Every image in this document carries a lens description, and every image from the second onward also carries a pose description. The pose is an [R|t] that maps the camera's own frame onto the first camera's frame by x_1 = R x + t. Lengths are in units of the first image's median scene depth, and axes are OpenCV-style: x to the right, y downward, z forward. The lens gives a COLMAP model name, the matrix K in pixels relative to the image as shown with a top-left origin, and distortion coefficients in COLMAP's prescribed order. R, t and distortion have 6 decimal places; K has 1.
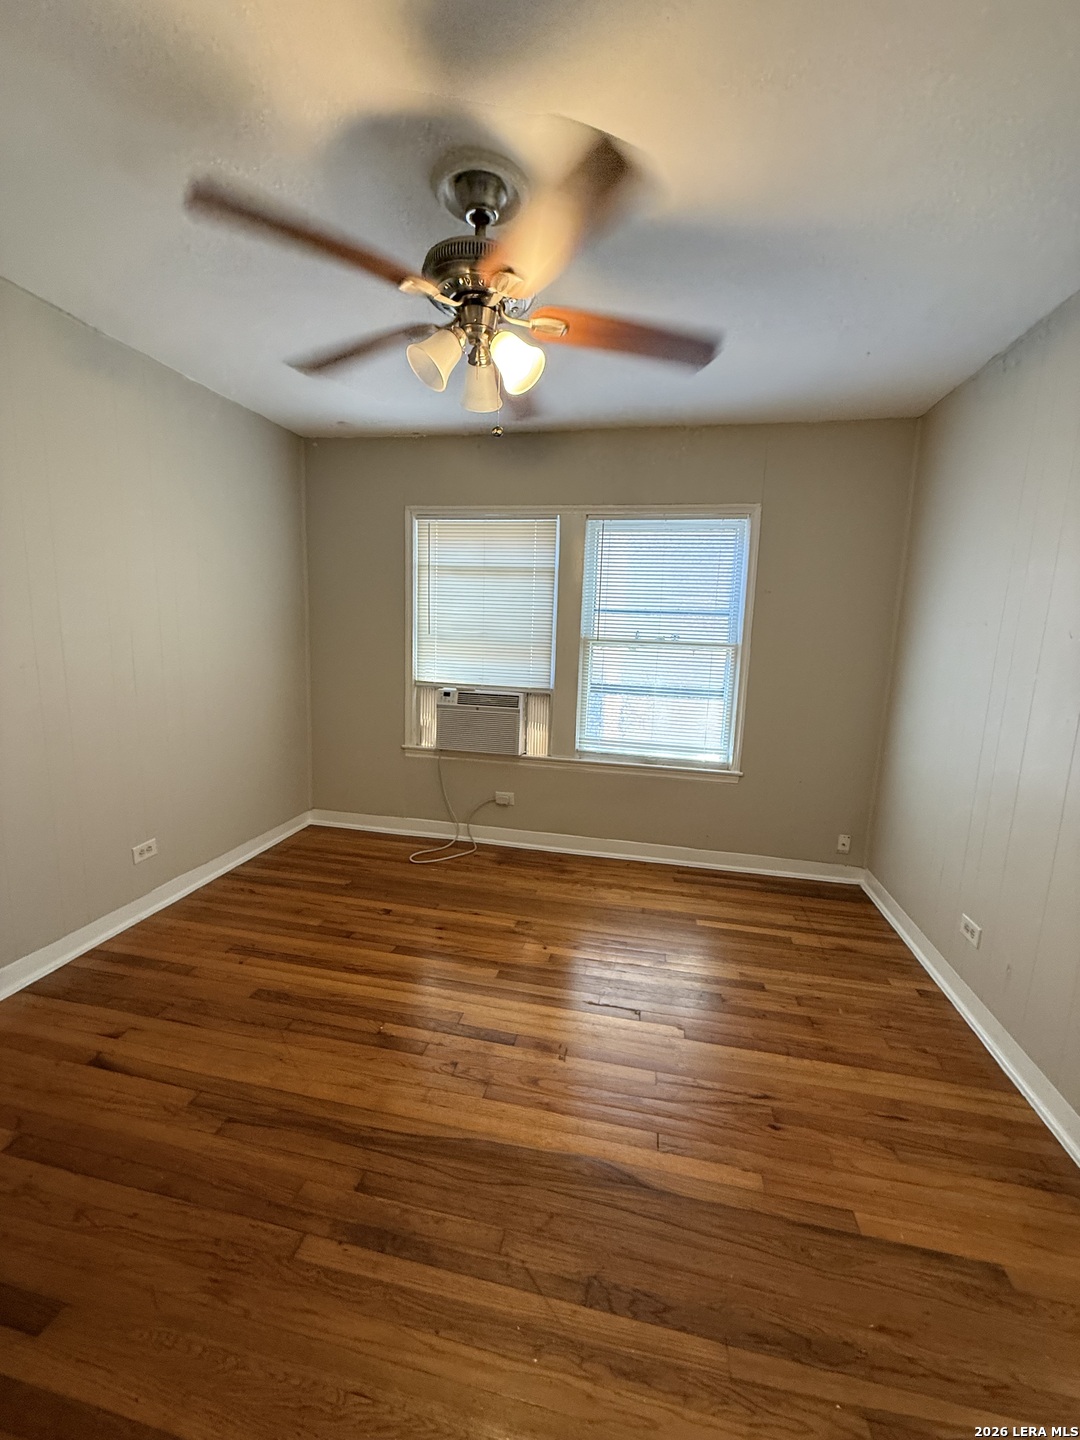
lens RADIAL K [[576.5, 0, 540.2], [0, 576.5, 719.4], [0, 0, 1]] dist [-0.002474, 0.000847]
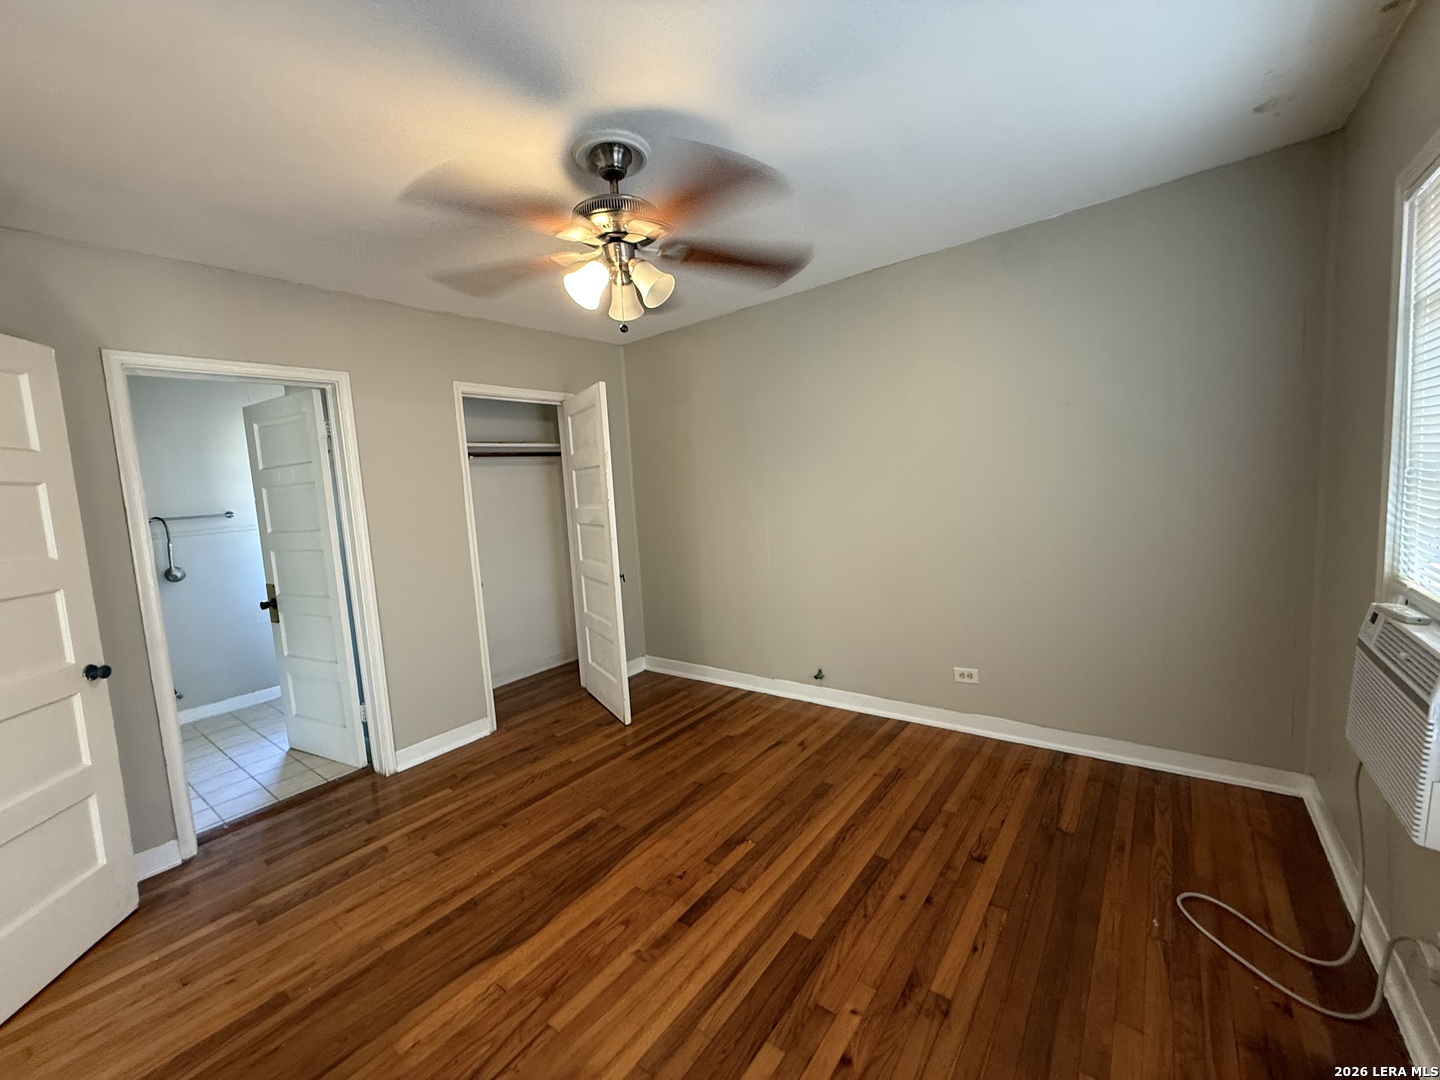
lens RADIAL K [[576.5, 0, 717.1], [0, 576.5, 540.0], [0, 0, 1]] dist [-0.002474, 0.000847]
pose [[-0.440141, 0.081248, -0.894245, 0.588458], [-0.095022, 0.986091, 0.136362, -0.161129], [0.892887, 0.144992, -0.426299, 1.096524]]
